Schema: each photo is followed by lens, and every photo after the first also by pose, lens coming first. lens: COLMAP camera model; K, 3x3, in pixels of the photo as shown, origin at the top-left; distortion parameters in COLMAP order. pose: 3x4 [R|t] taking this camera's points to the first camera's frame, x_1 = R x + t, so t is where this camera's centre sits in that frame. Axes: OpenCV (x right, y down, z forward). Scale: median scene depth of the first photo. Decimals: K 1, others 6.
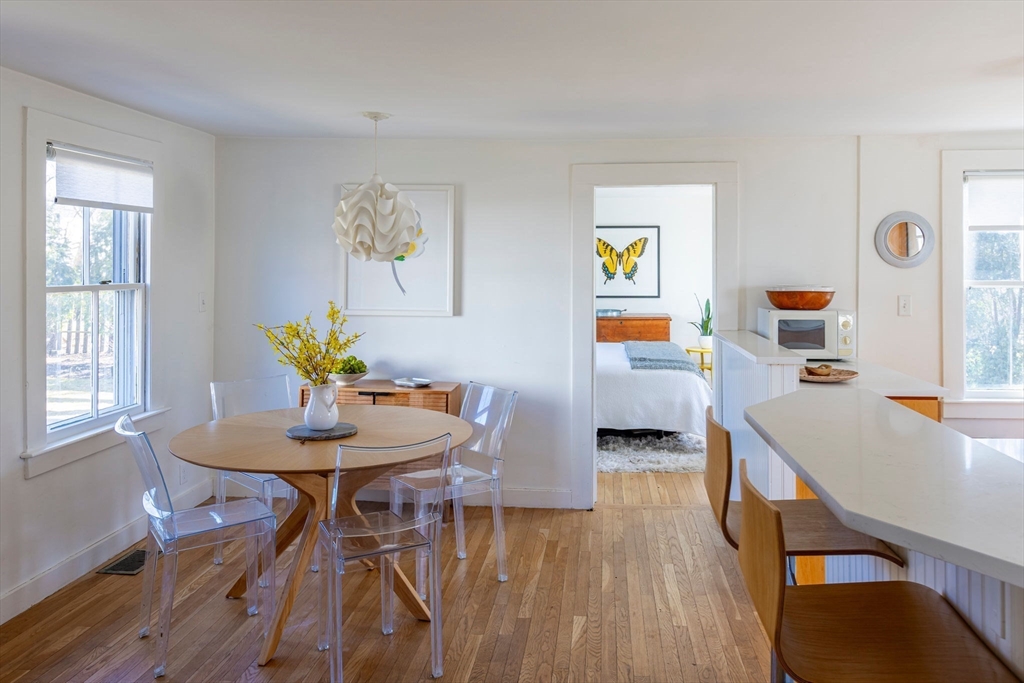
lens RADIAL K [[806.5, 0, 541.5], [0, 806.5, 253.5], [0, 0, 1]] dist [0.000021, 0.000721]
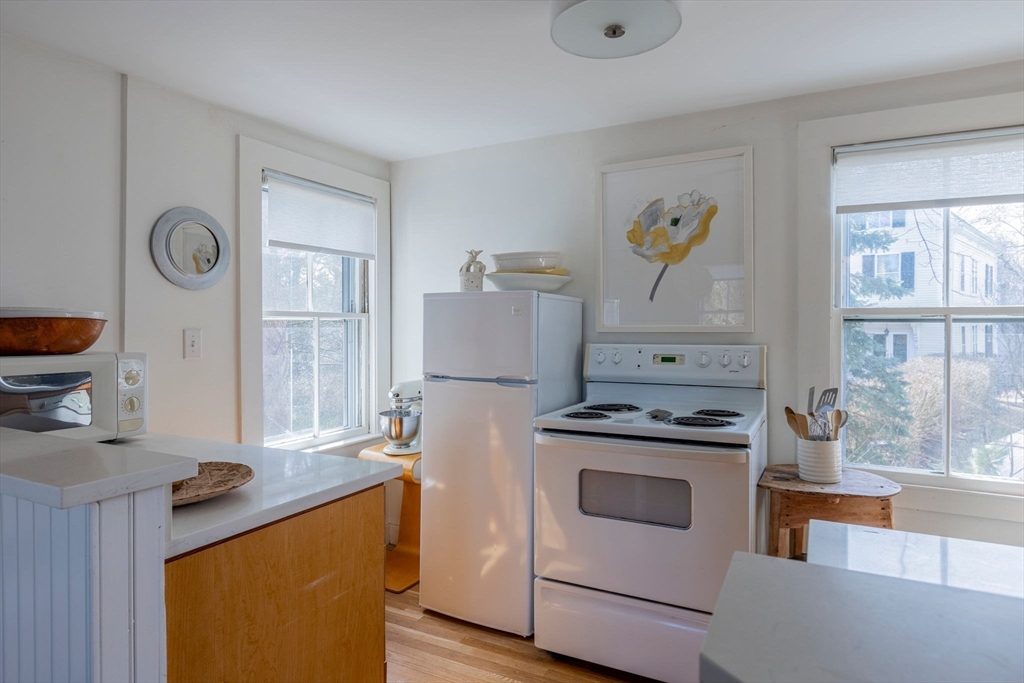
lens RADIAL K [[602.7, 0, 515.7], [0, 602.7, 325.6], [0, 0, 1]] dist [-0.000605, 0.001867]
pose [[0.391433, -0.000241, 0.920207, 0.083281], [-0.011099, 0.999926, 0.004983, 0.043605], [-0.920140, -0.012164, 0.391401, 0.542641]]
